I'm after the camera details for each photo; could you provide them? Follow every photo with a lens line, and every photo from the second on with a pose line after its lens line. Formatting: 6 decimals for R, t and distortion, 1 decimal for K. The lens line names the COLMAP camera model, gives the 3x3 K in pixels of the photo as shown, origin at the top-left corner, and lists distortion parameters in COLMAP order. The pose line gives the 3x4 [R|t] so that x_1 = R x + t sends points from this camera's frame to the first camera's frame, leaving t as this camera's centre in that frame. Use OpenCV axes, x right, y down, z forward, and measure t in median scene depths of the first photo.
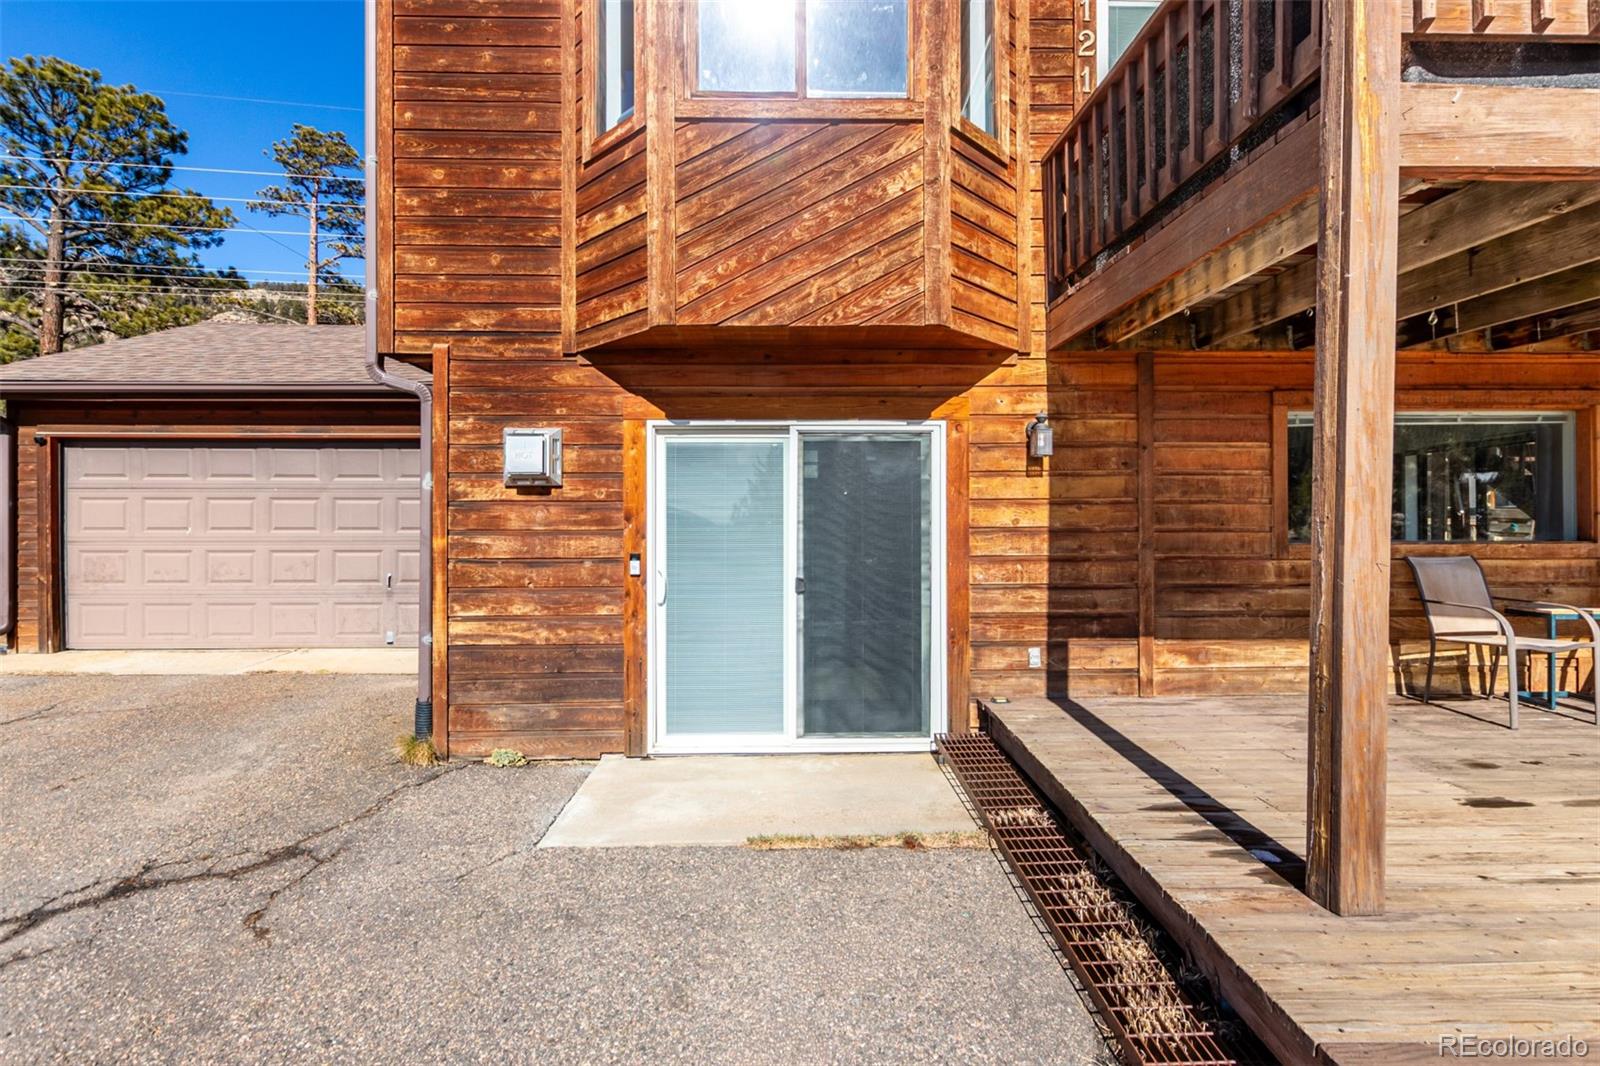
lens RADIAL K [[744.5, 0, 809.1], [0, 744.5, 526.3], [0, 0, 1]] dist [0.005788, -0.003522]
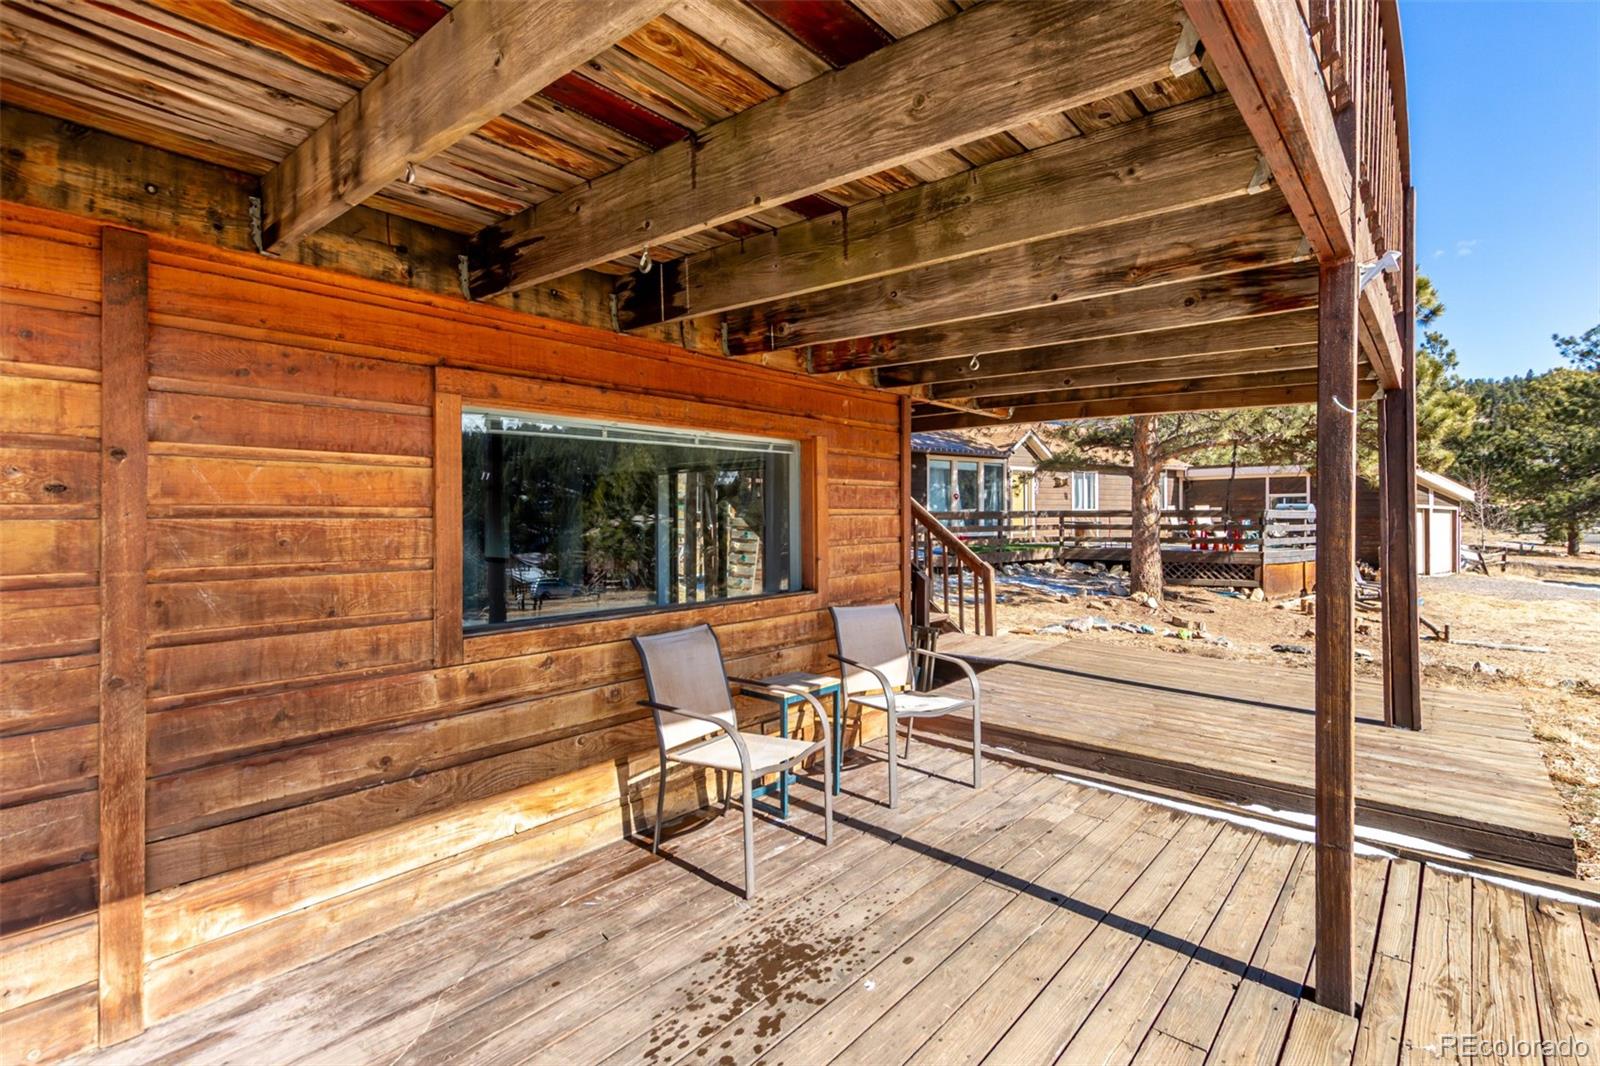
lens RADIAL K [[744.5, 0, 798.1], [0, 744.5, 516.8], [0, 0, 1]] dist [0.005788, -0.003522]
pose [[0.678000, -0.000852, 0.735061, 0.398004], [-0.000249, 0.999999, 0.001389, -0.069676], [-0.735062, -0.001125, 0.677999, 0.424780]]
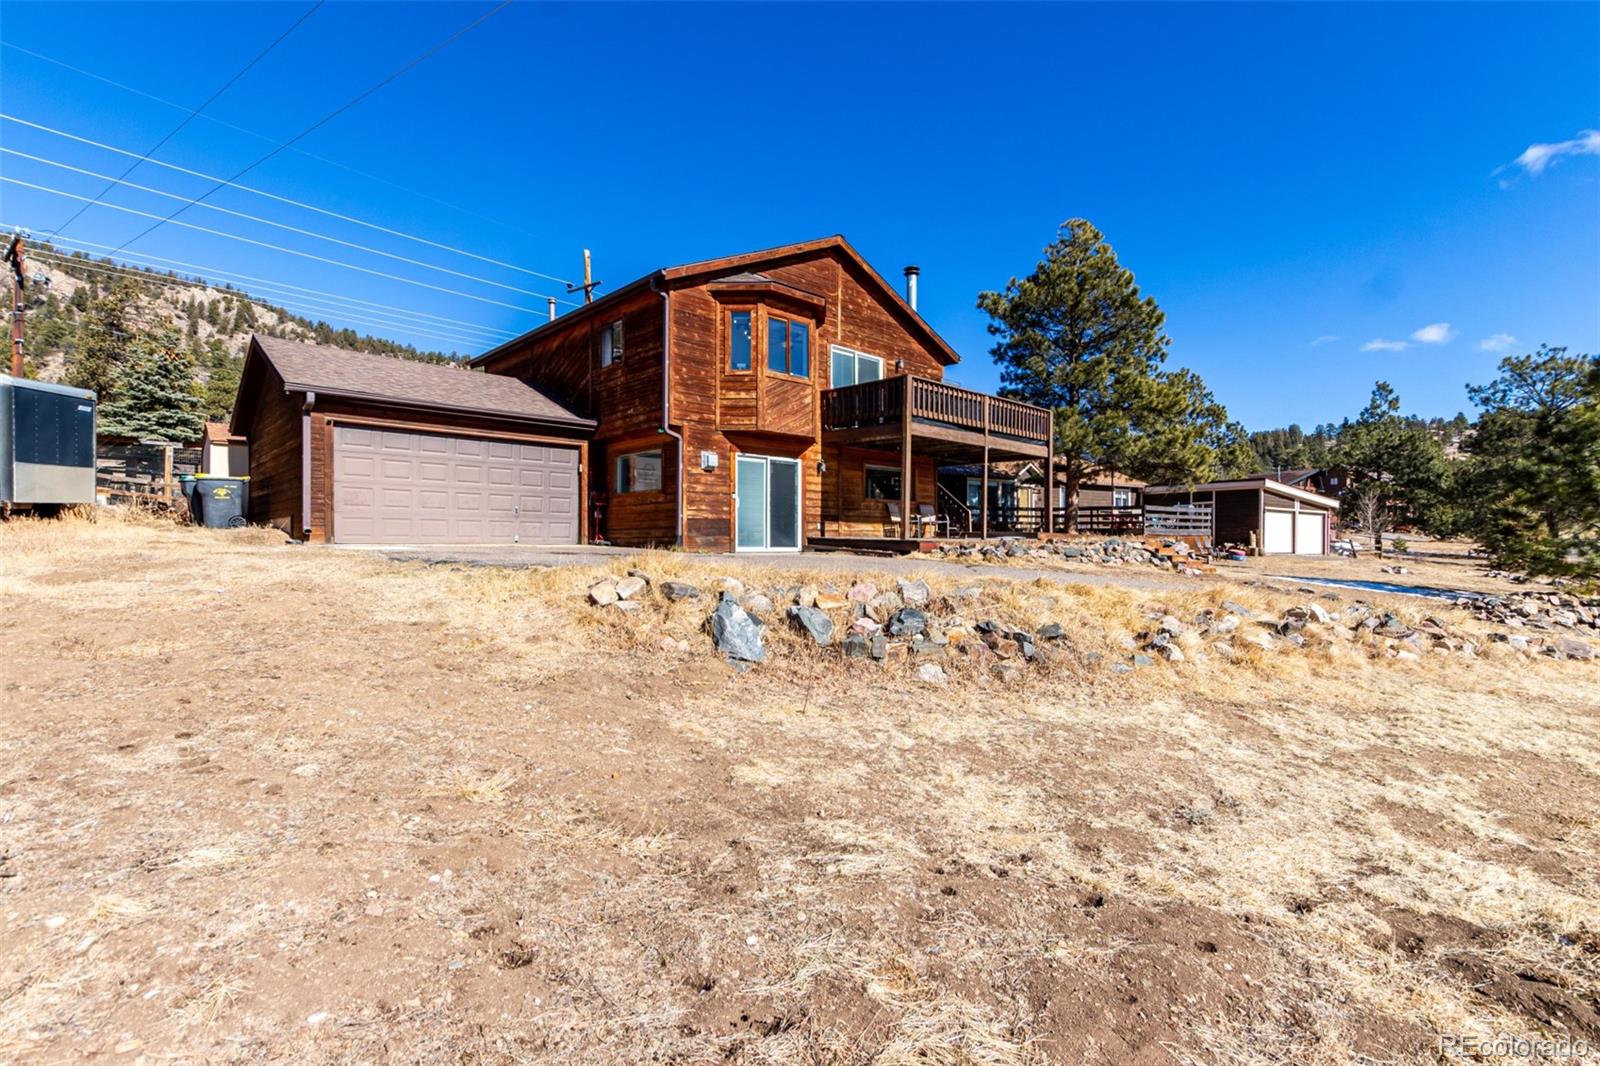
lens RADIAL K [[744.5, 0, 805.6], [0, 744.5, 536.3], [0, 0, 1]] dist [0.005788, -0.003522]
pose [[0.738513, 0.010779, 0.674153, -2.182893], [-0.003771, 0.999923, -0.011857, 0.265729], [-0.674228, 0.006215, 0.738497, -1.641142]]
